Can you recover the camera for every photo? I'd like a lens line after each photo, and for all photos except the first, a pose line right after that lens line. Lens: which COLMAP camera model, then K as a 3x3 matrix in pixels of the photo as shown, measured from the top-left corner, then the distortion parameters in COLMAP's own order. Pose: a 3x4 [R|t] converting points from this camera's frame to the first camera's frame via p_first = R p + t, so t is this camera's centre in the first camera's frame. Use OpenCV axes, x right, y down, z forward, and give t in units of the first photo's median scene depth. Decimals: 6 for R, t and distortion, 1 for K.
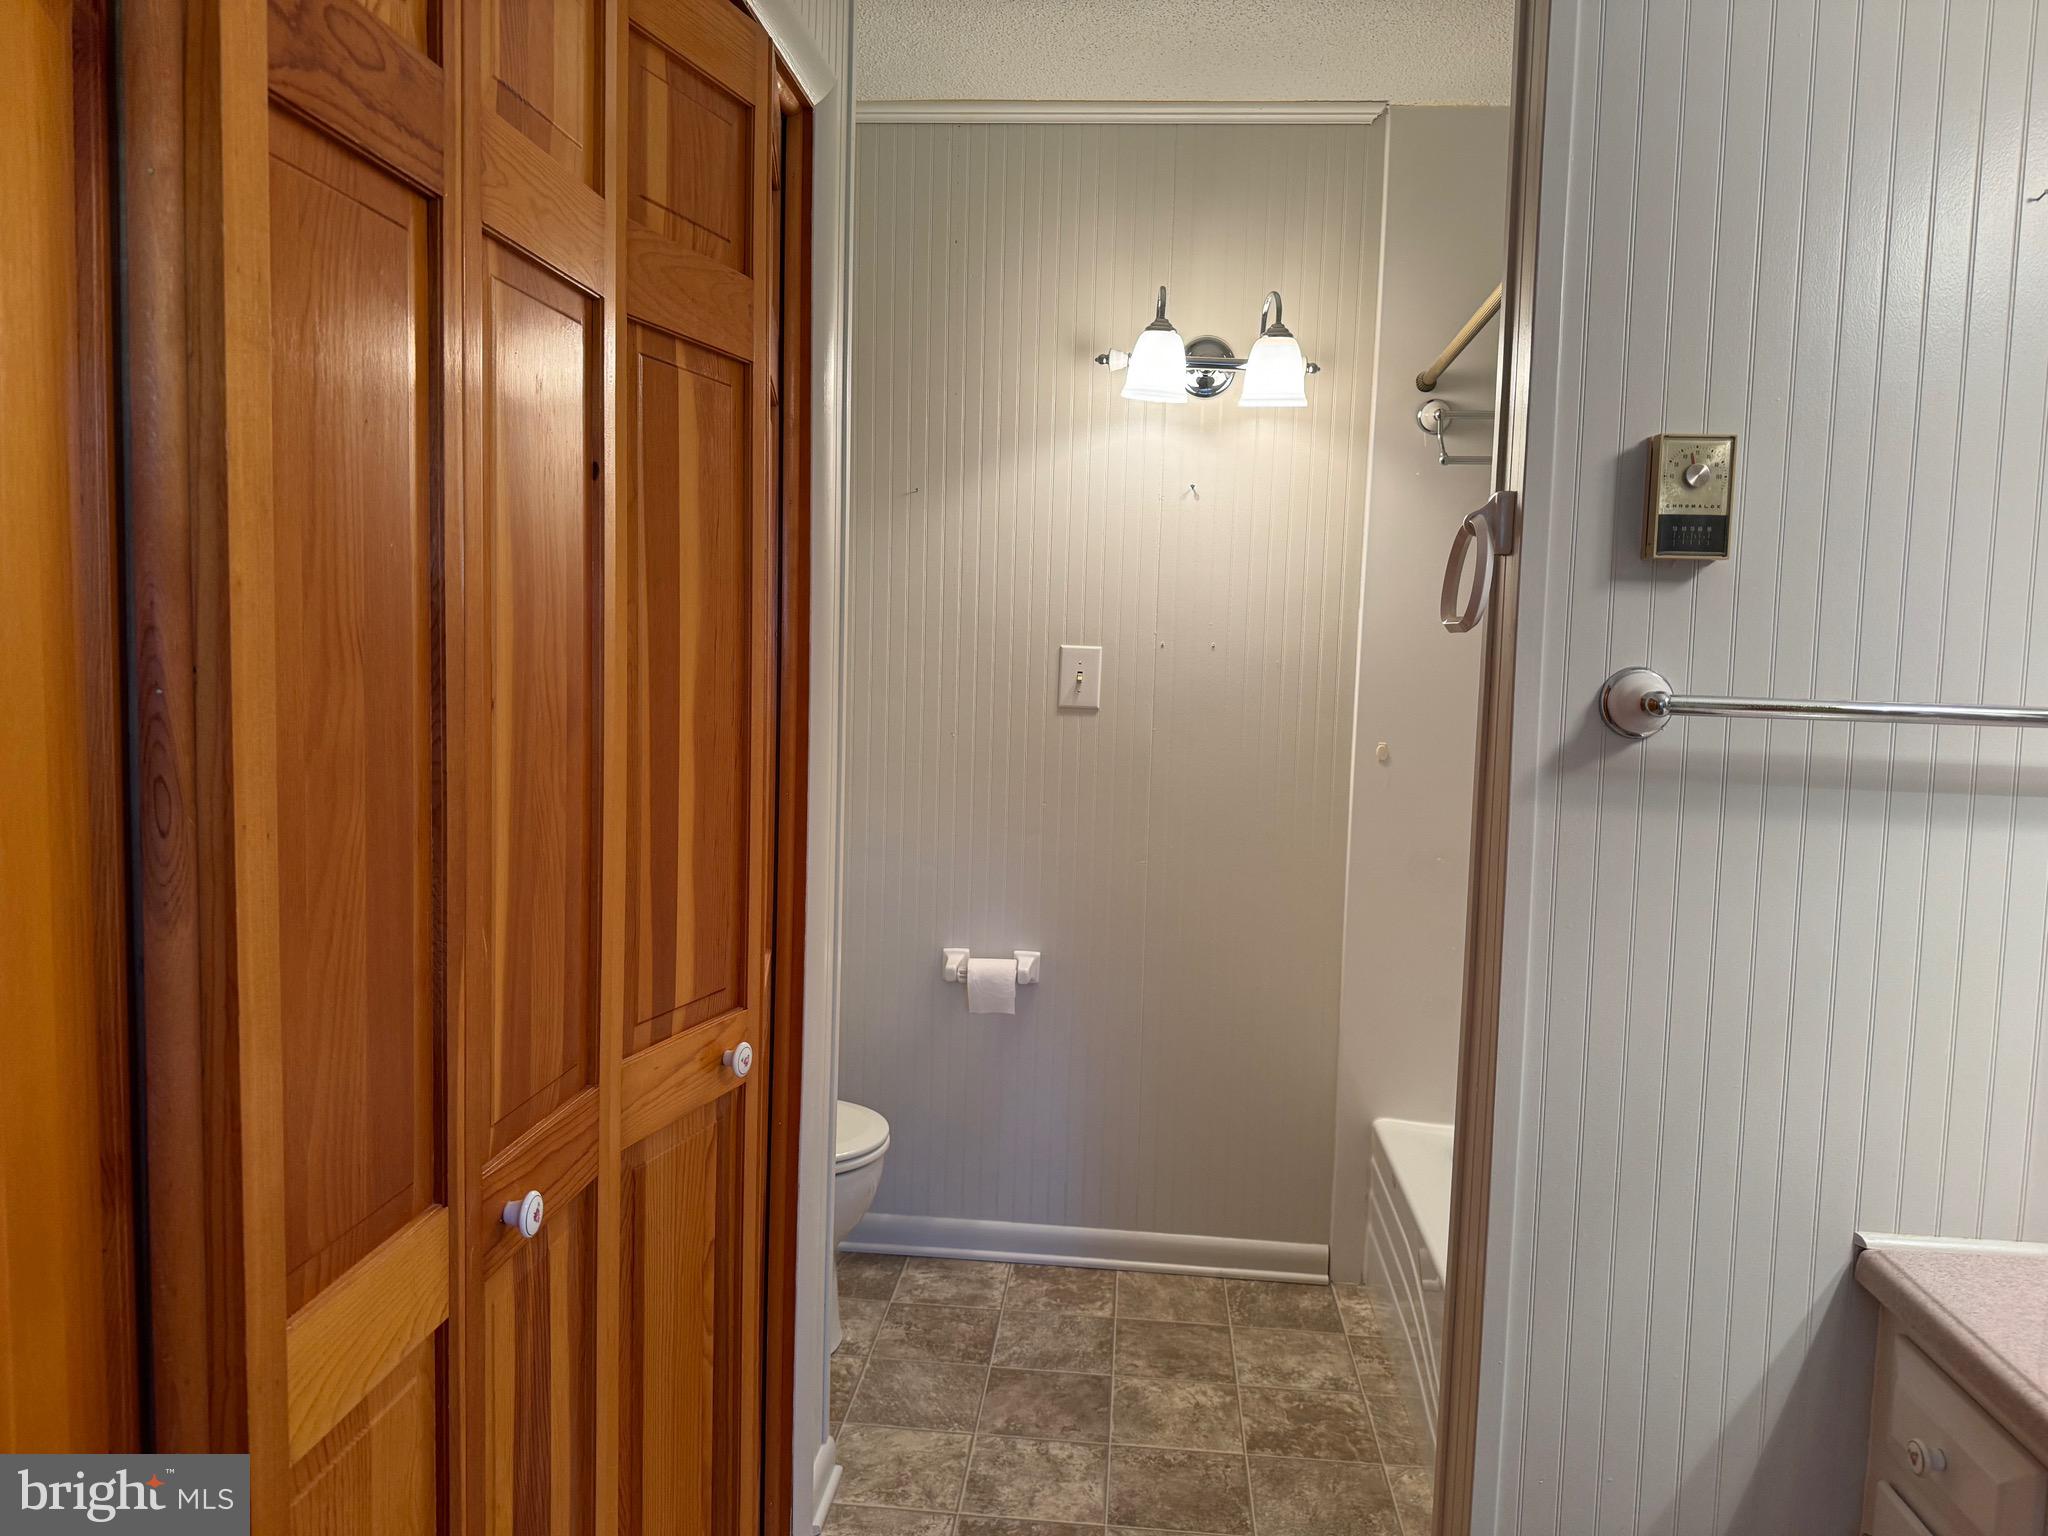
lens RADIAL K [[1454.1, 0, 1024.0], [0, 1454.1, 768.0], [0, 0, 1]] dist [0.014232, 0.003503]
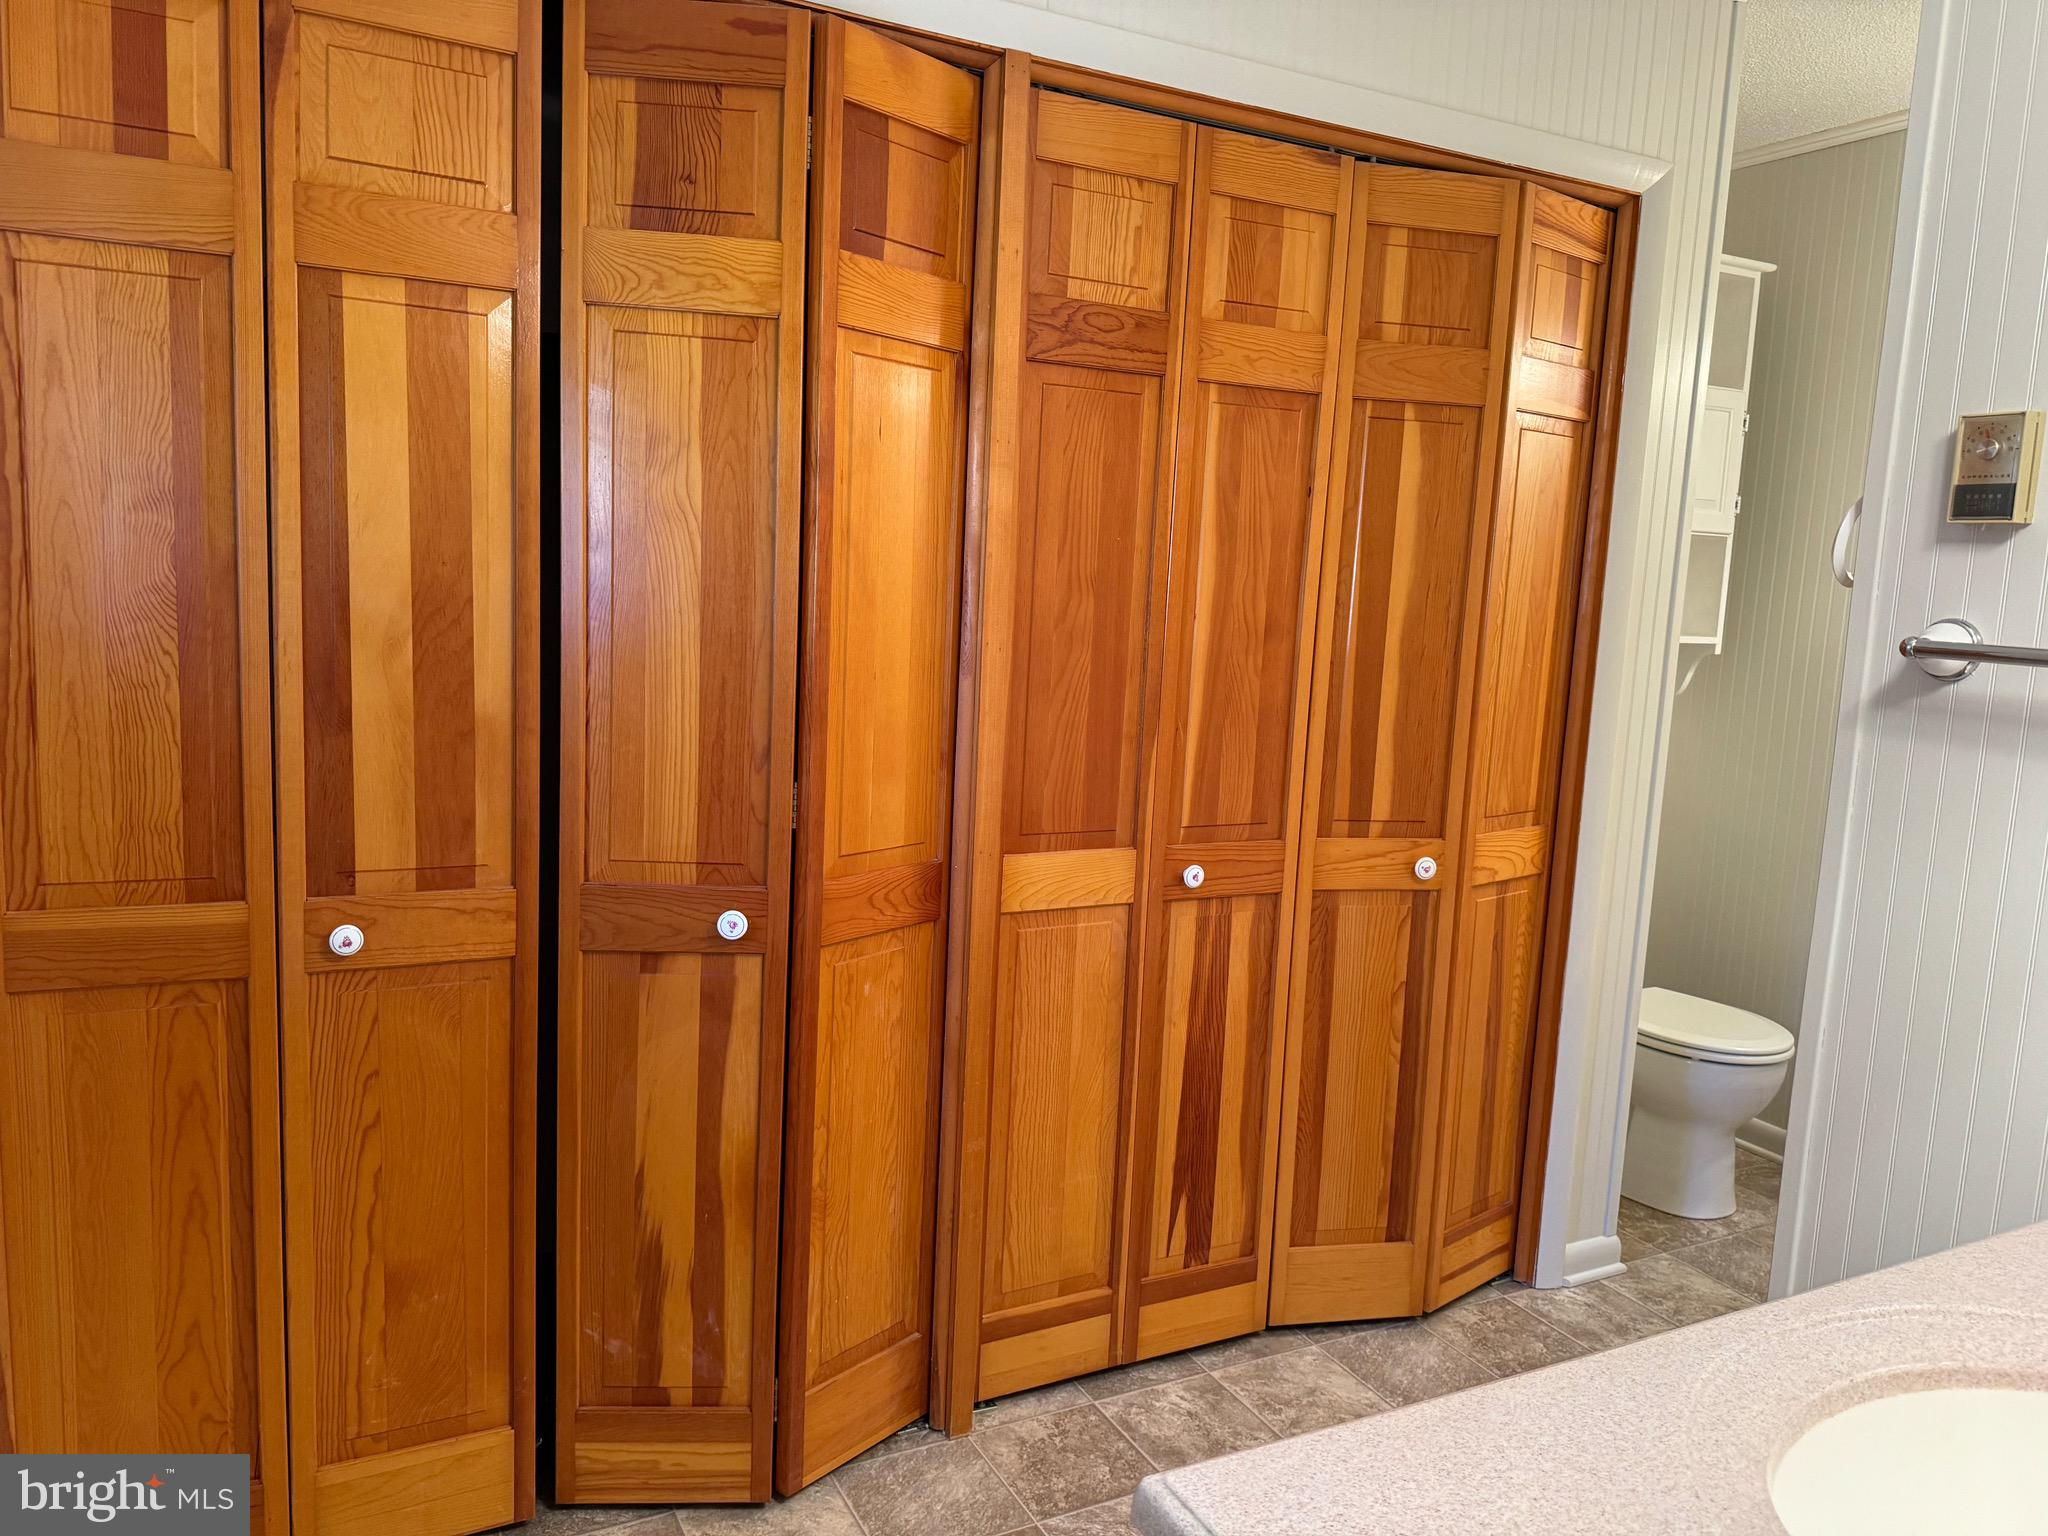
lens RADIAL K [[1451.4, 0, 1021.9], [0, 1451.4, 784.9], [0, 0, 1]] dist [0.098930, -0.128628]
pose [[0.536105, 0.121834, -0.835313, 1.016281], [-0.107212, 0.991344, 0.075783, 0.050483], [0.837315, 0.048928, 0.544527, -0.236666]]
